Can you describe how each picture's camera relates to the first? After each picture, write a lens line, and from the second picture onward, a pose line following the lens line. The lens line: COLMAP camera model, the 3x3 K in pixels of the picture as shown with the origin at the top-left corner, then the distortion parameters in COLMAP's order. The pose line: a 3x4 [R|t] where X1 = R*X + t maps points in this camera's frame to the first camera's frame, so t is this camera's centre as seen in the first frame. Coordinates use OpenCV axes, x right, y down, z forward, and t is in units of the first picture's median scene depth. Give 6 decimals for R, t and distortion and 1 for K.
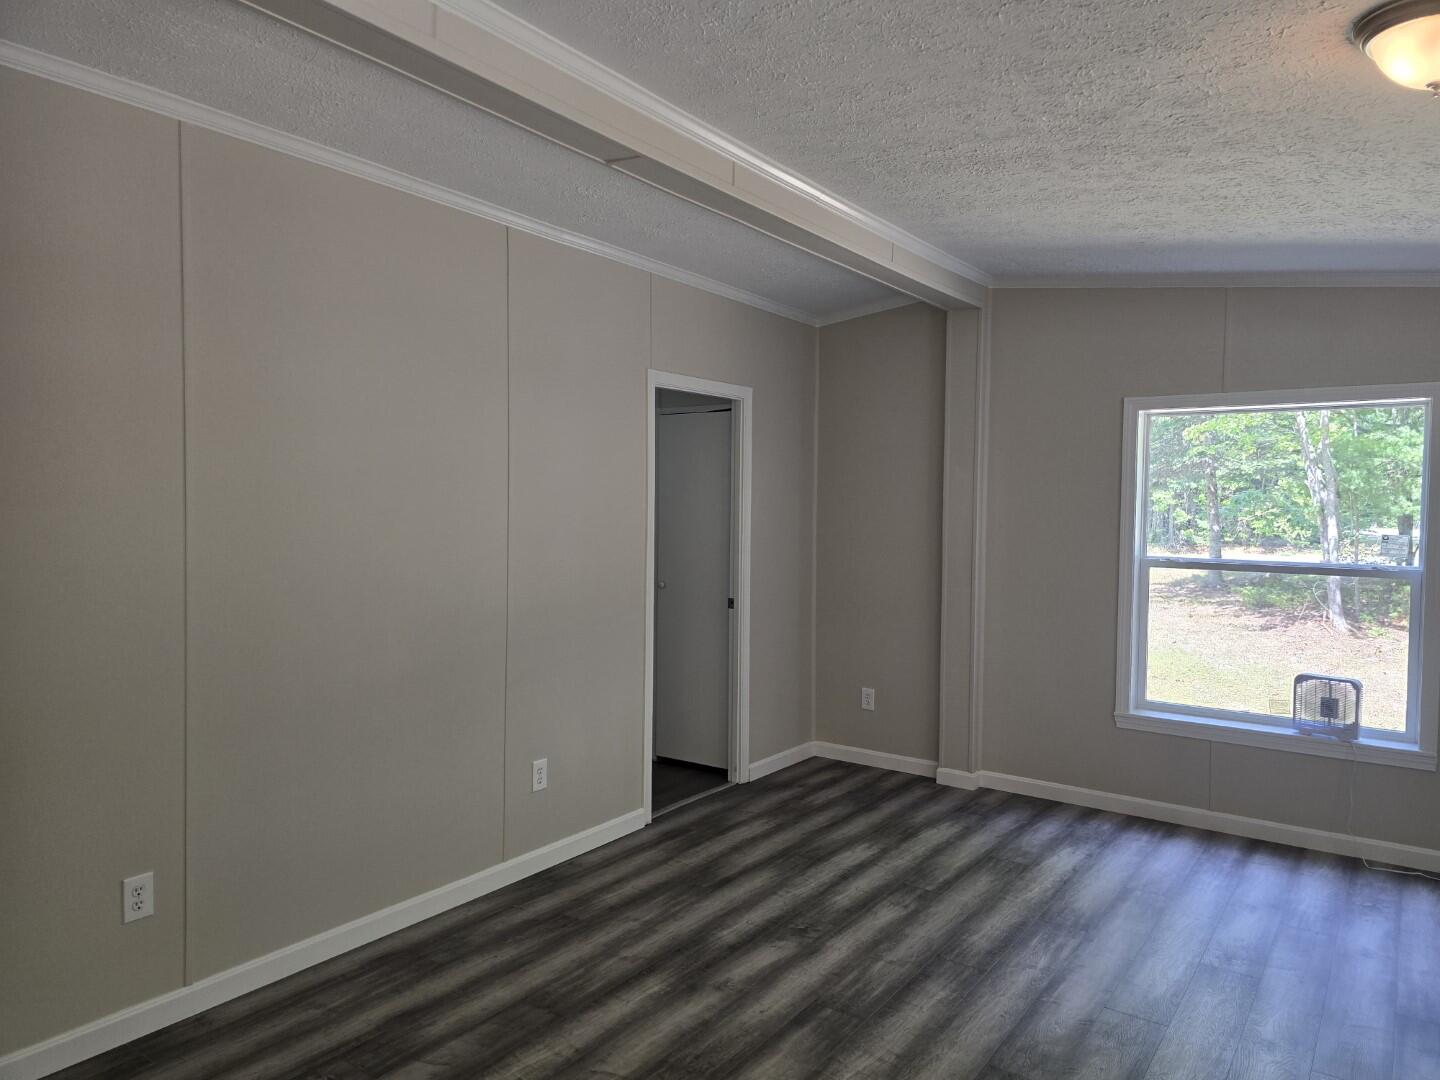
lens RADIAL K [[967.9, 0, 718.9], [0, 967.9, 526.8], [0, 0, 1]] dist [0.061802, -0.052008]
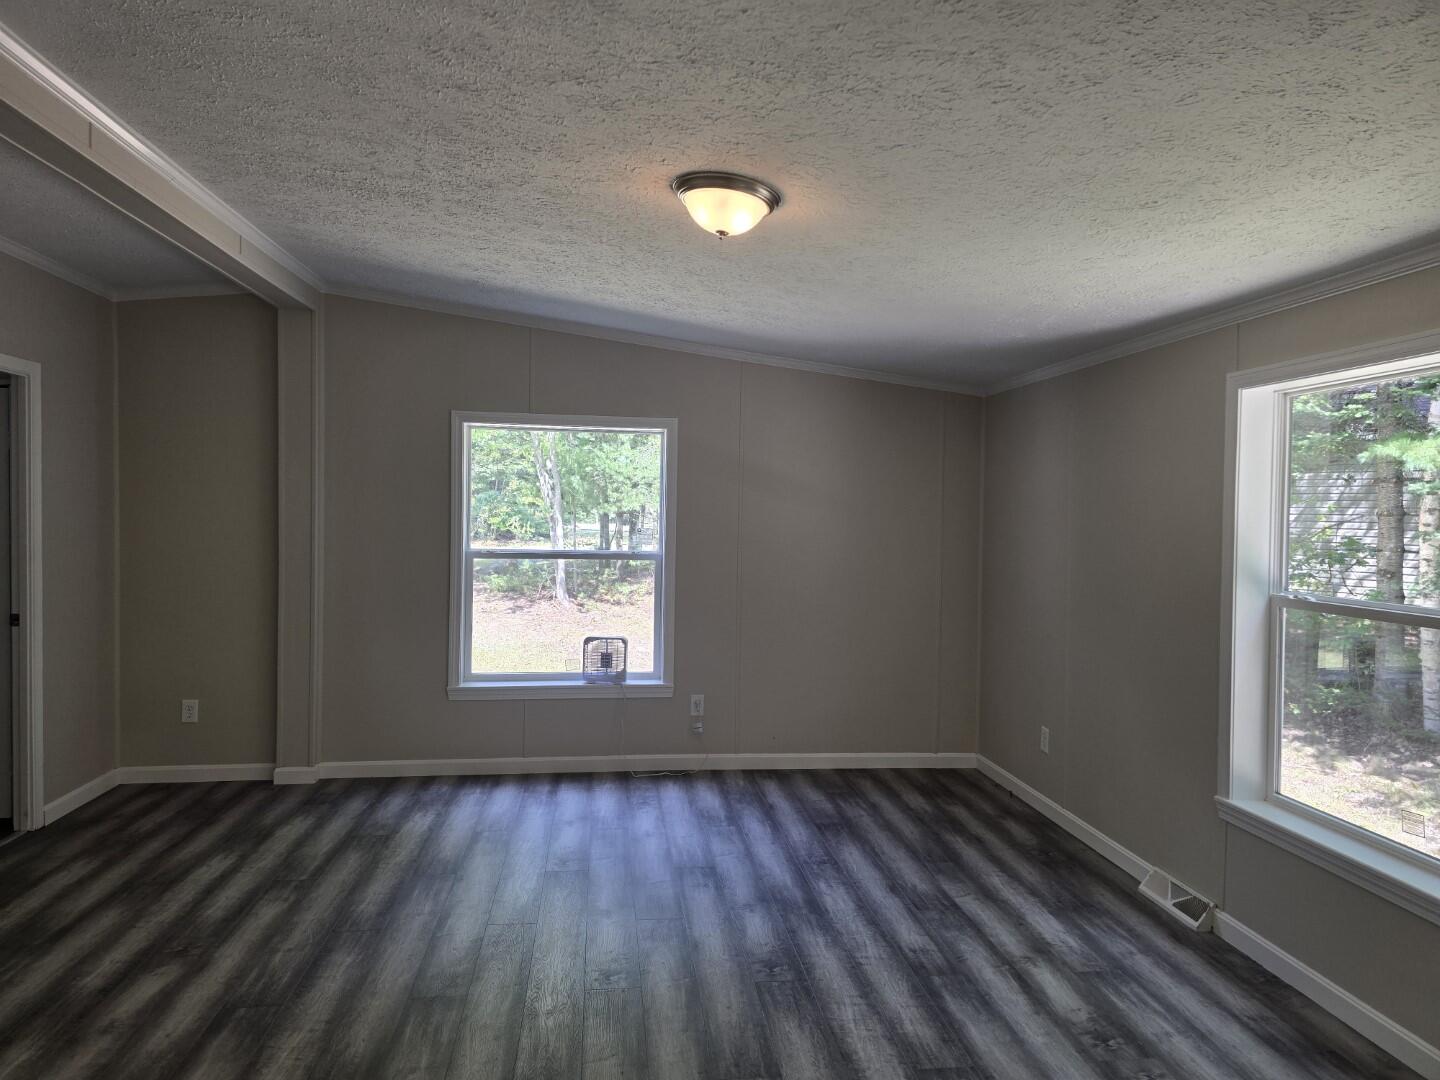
lens RADIAL K [[969.8, 0, 720.3], [0, 969.8, 513.5], [0, 0, 1]] dist [0.048673, -0.033183]
pose [[0.734568, -0.001295, 0.678534, -0.149596], [0.008724, 0.999934, -0.007536, -0.000260], [-0.678479, 0.011455, 0.734530, -0.052503]]
